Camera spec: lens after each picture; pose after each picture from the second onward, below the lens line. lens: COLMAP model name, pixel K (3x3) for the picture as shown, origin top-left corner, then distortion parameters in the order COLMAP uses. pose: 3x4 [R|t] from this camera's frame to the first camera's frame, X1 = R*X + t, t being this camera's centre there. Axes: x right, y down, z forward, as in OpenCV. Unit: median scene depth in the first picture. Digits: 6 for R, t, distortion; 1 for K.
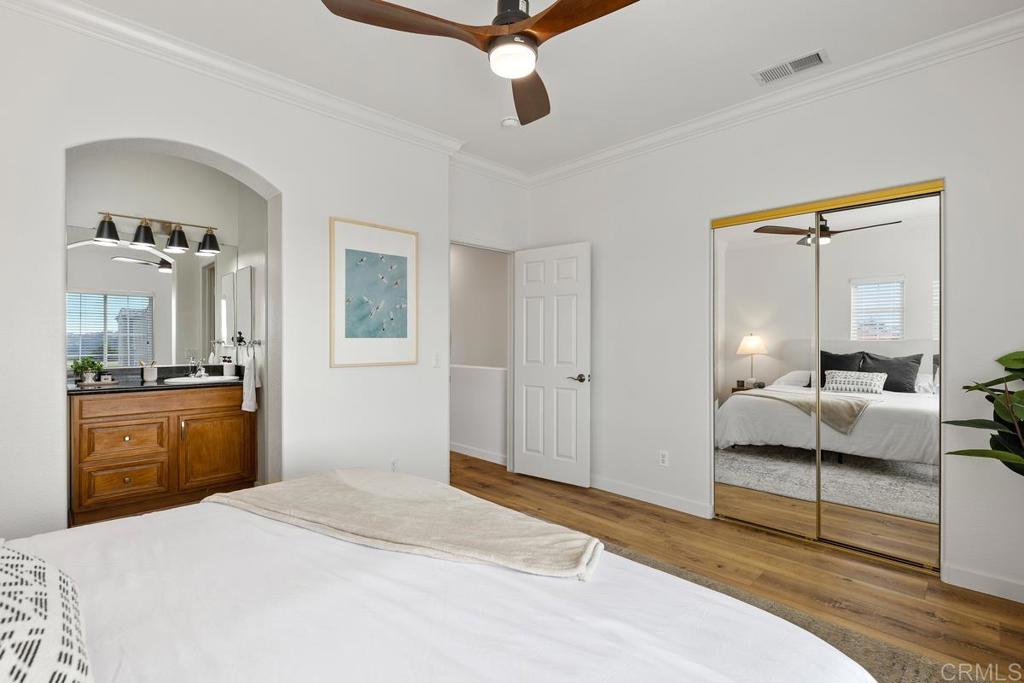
lens RADIAL K [[473.9, 0, 512.0], [0, 473.9, 341.5], [0, 0, 1]] dist [0.001171, 0.000337]
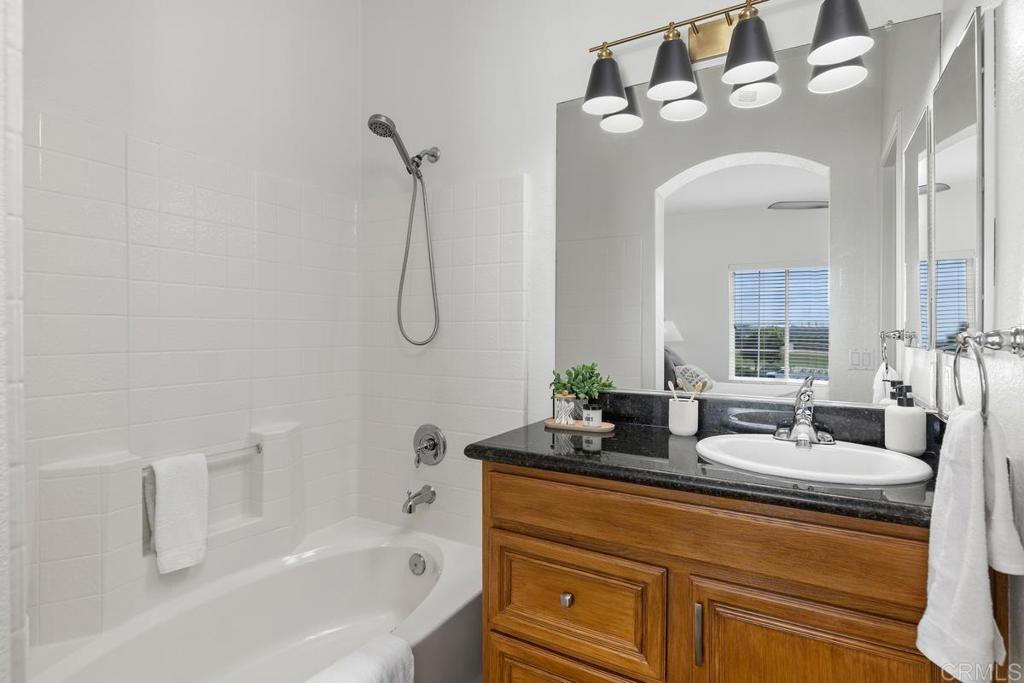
lens RADIAL K [[513.5, 0, 512.7], [0, 513.5, 331.6], [0, 0, 1]] dist [-0.019414, -0.000012]
pose [[0.241216, 0.000392, -0.970471, -0.376752], [0.000083, 1.000000, 0.000424, -0.000922], [0.970472, -0.000183, 0.241216, 0.736980]]
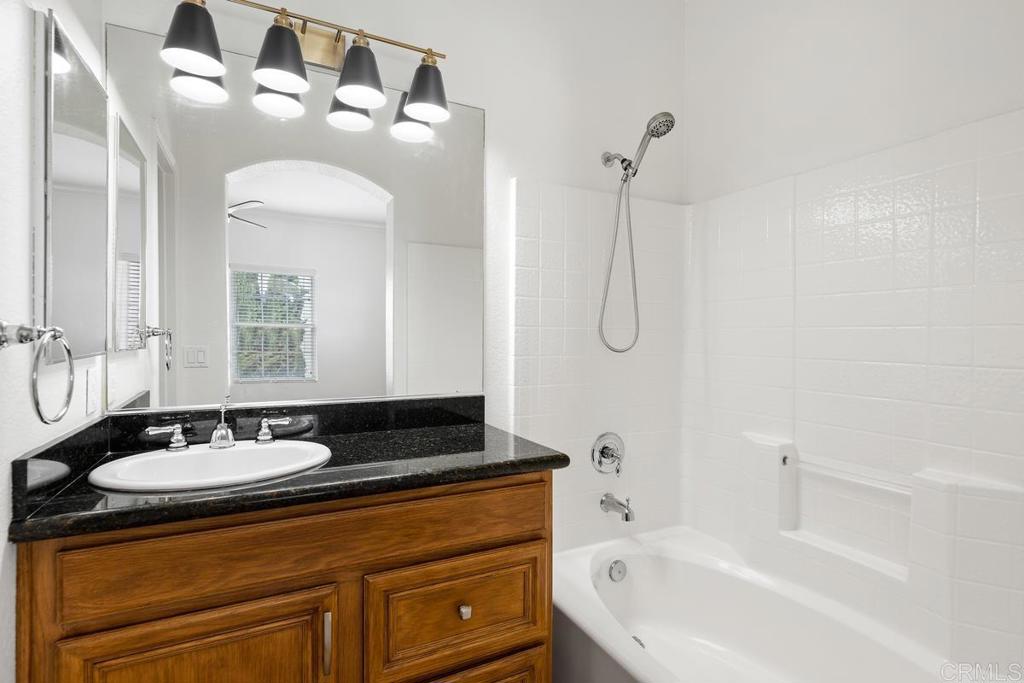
lens RADIAL K [[506.2, 0, 511.0], [0, 506.2, 336.4], [0, 0, 1]] dist [0.000665, -0.000164]
pose [[0.948202, -0.004396, -0.317636, -0.461185], [0.004301, 0.999990, -0.001000, -0.001286], [0.317638, -0.000418, 0.948212, 0.651652]]
